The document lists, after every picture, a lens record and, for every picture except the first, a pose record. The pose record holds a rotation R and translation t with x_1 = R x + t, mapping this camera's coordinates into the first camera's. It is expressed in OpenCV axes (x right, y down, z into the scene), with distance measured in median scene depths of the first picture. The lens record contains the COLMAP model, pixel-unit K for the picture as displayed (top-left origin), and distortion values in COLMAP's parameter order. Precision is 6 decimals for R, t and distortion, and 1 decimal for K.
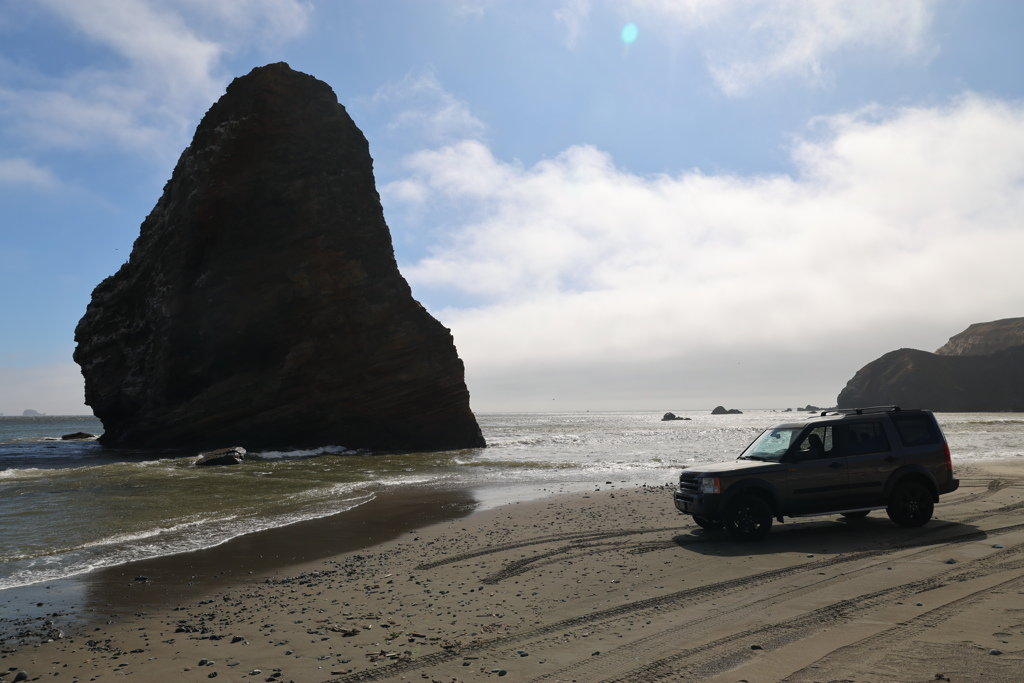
lens RADIAL K [[747.8, 0, 498.2], [0, 747.8, 315.7], [0, 0, 1]] dist [-0.089580, 0.091495]
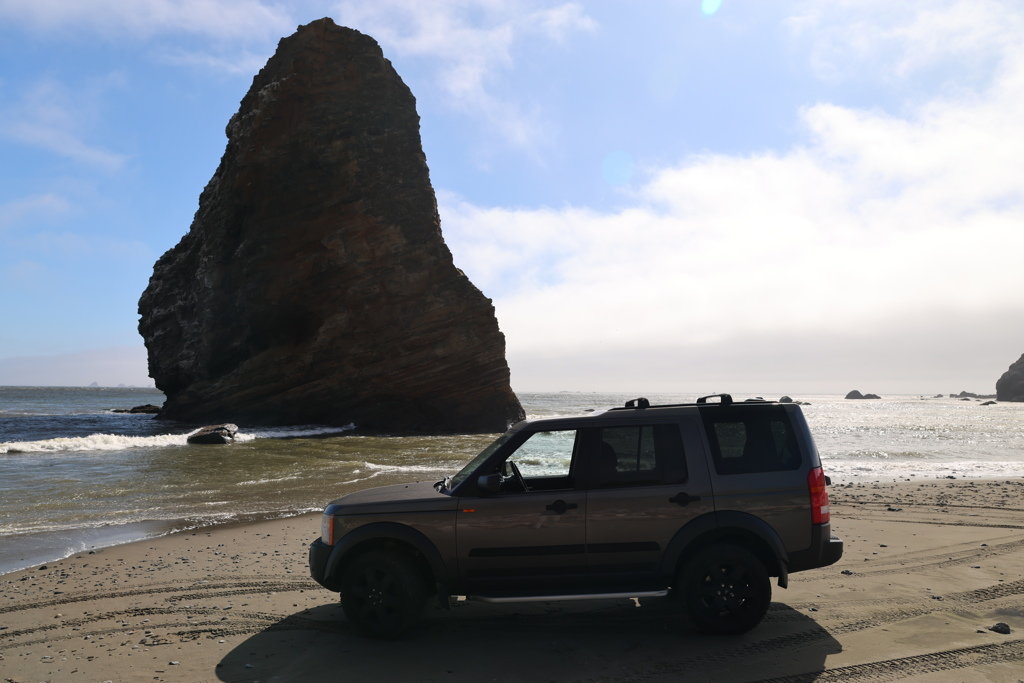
lens RADIAL K [[747.8, 0, 504.3], [0, 747.8, 335.4], [0, 0, 1]] dist [-0.089580, 0.091495]
pose [[0.983321, 0.007174, -0.181735, 0.111040], [0.002904, 0.998475, 0.055125, 0.011047], [0.181853, -0.054733, 0.981801, 0.103171]]
